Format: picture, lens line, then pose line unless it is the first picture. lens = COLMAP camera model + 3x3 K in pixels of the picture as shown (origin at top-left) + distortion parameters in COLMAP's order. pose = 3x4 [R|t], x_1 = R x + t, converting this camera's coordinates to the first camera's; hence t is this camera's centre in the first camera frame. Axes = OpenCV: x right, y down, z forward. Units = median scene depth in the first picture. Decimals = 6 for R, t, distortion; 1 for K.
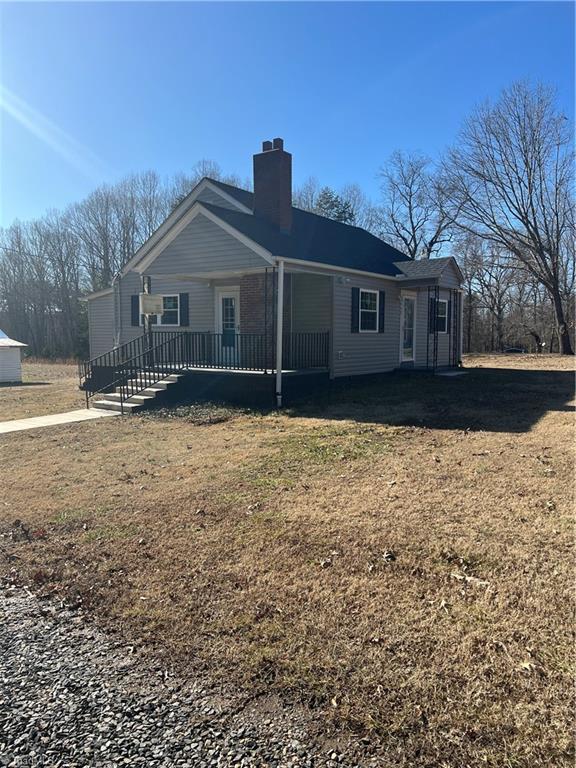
lens RADIAL K [[583.1, 0, 285.6], [0, 583.1, 387.0], [0, 0, 1]] dist [0.054159, -0.039113]
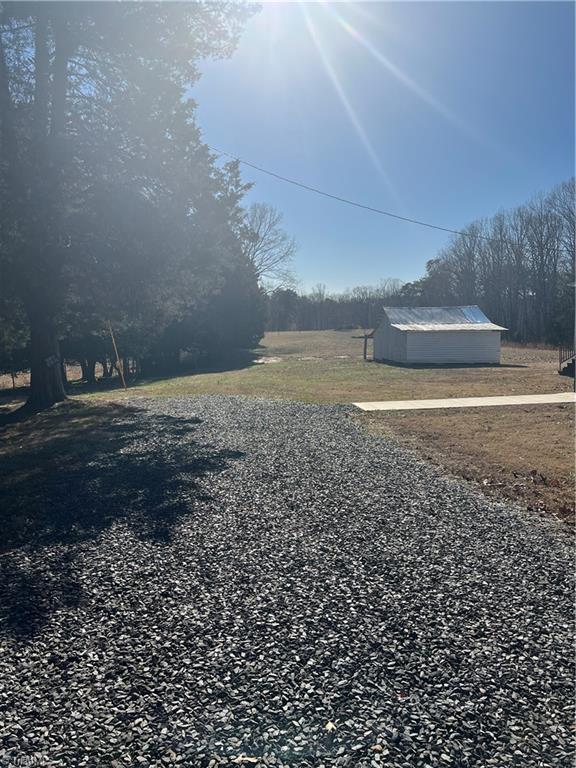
lens RADIAL K [[583.1, 0, 288.2], [0, 583.1, 383.4], [0, 0, 1]] dist [0.054159, -0.039113]
pose [[0.728830, 0.078631, -0.680165, 0.000493], [-0.064552, 0.996850, 0.046072, 0.005594], [0.681645, 0.010327, 0.731610, -0.087250]]
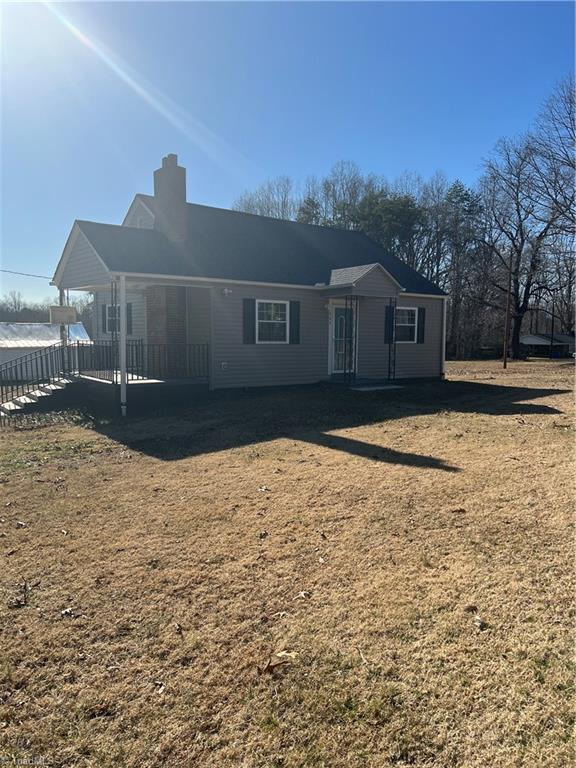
lens RADIAL K [[583.1, 0, 288.6], [0, 583.1, 384.6], [0, 0, 1]] dist [0.054159, -0.039113]
pose [[0.957575, 0.035357, -0.286008, 0.415022], [-0.035433, 0.999360, 0.004912, -0.028278], [0.285998, 0.005431, 0.958215, 0.066068]]
